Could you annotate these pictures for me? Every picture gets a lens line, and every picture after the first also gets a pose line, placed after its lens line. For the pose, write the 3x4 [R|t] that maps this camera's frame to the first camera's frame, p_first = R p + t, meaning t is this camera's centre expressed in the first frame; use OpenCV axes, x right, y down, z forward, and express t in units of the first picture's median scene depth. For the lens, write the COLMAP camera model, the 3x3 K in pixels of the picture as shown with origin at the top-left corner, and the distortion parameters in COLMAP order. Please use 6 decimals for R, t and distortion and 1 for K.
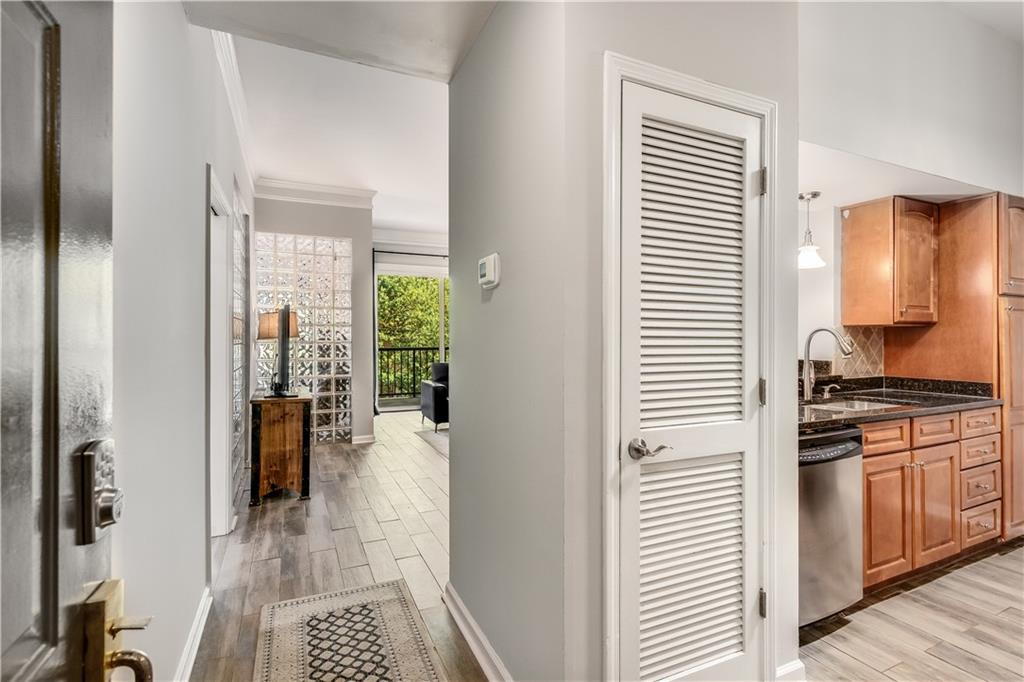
lens RADIAL K [[484.1, 0, 530.8], [0, 484.1, 325.2], [0, 0, 1]] dist [0.011343, -0.007217]
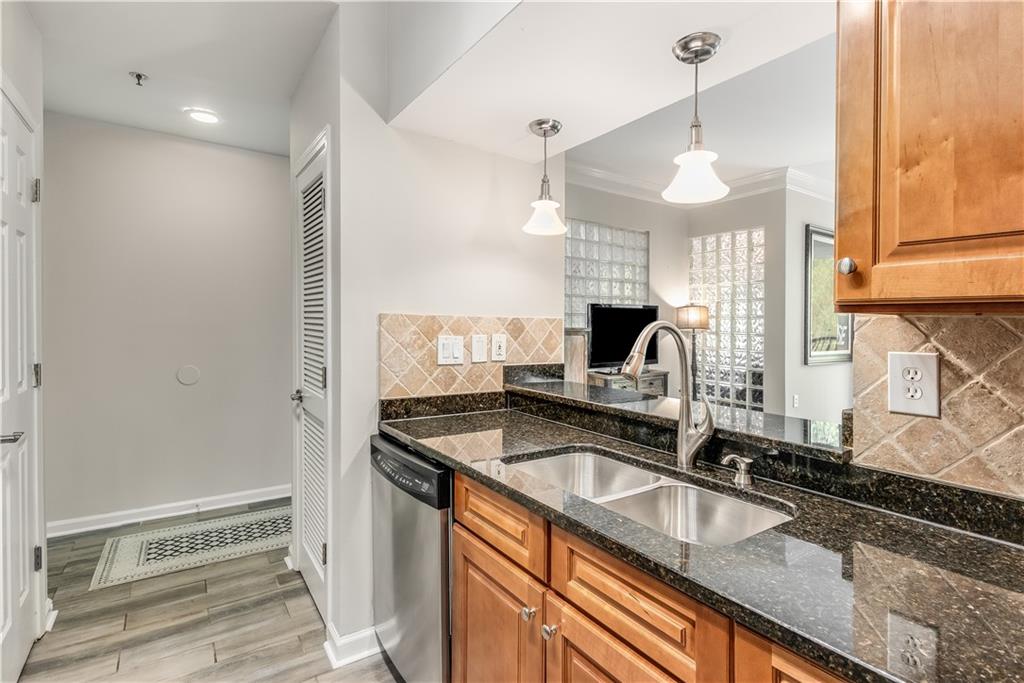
lens RADIAL K [[484.1, 0, 513.7], [0, 484.1, 324.4], [0, 0, 1]] dist [0.011343, -0.007217]
pose [[0.150424, 0.001877, -0.988620, 0.973517], [0.018897, 0.999810, 0.004774, 0.000086], [0.988441, -0.019400, 0.150360, 0.710793]]
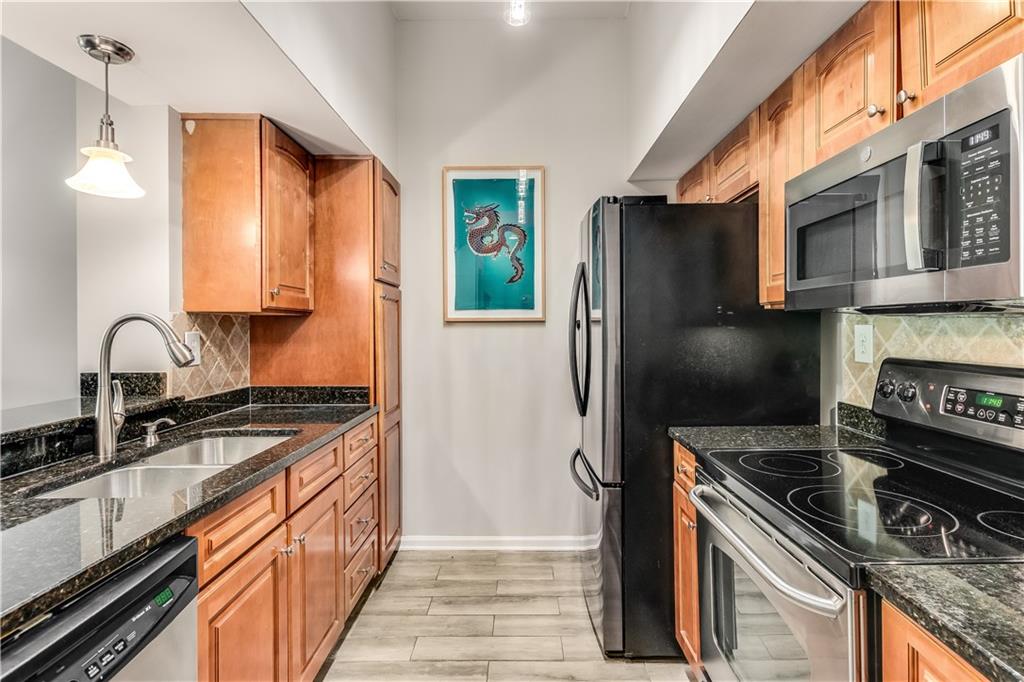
lens RADIAL K [[484.1, 0, 505.4], [0, 484.1, 347.3], [0, 0, 1]] dist [0.011343, -0.007217]
pose [[0.452907, -0.037768, 0.890758, 0.297347], [-0.023014, 0.998274, 0.054029, 0.003151], [-0.891261, -0.044970, 0.451256, 0.391696]]
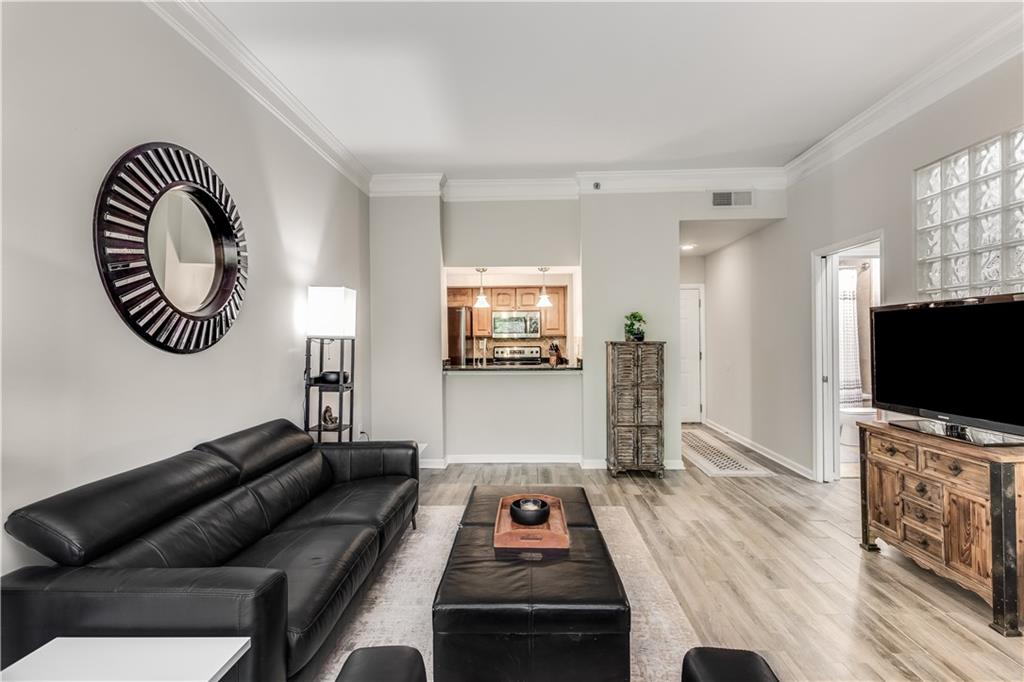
lens RADIAL K [[484.1, 0, 520.7], [0, 484.1, 337.0], [0, 0, 1]] dist [0.011343, -0.007217]
pose [[-0.888247, 0.006703, 0.459318, -0.431322], [-0.006055, 0.999636, -0.026298, 0.040133], [-0.459327, -0.026140, -0.887883, 2.531891]]
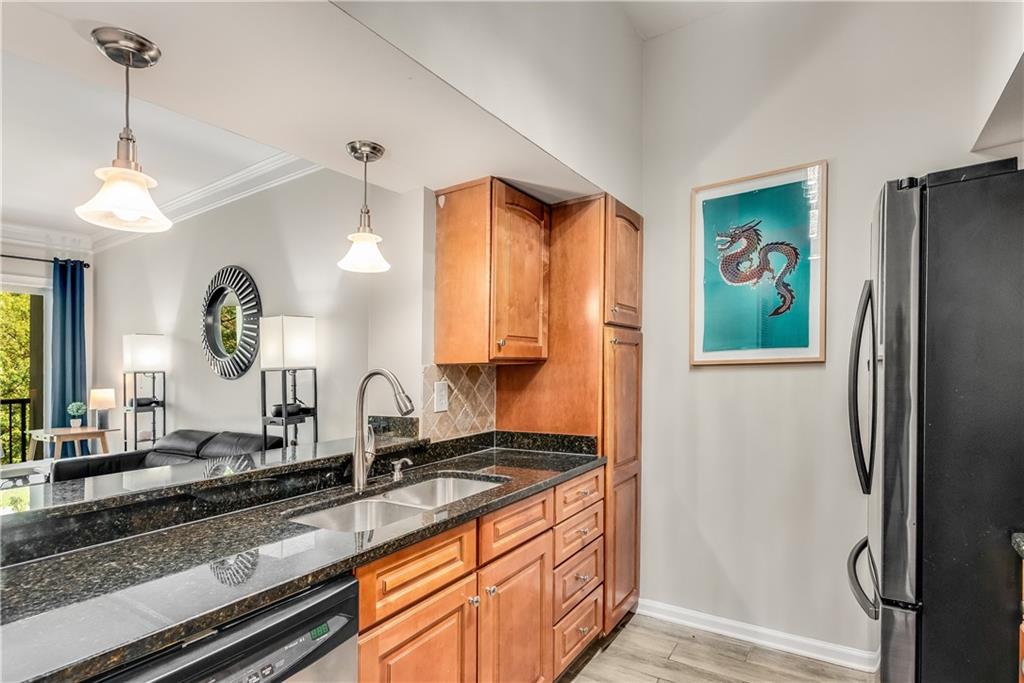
lens RADIAL K [[484.1, 0, 532.7], [0, 484.1, 390.9], [0, 0, 1]] dist [0.011343, -0.007217]
pose [[0.852956, -0.041966, 0.520293, 0.419215], [0.008388, 0.997736, 0.066725, -0.006757], [-0.521915, -0.052549, 0.851377, 0.358821]]
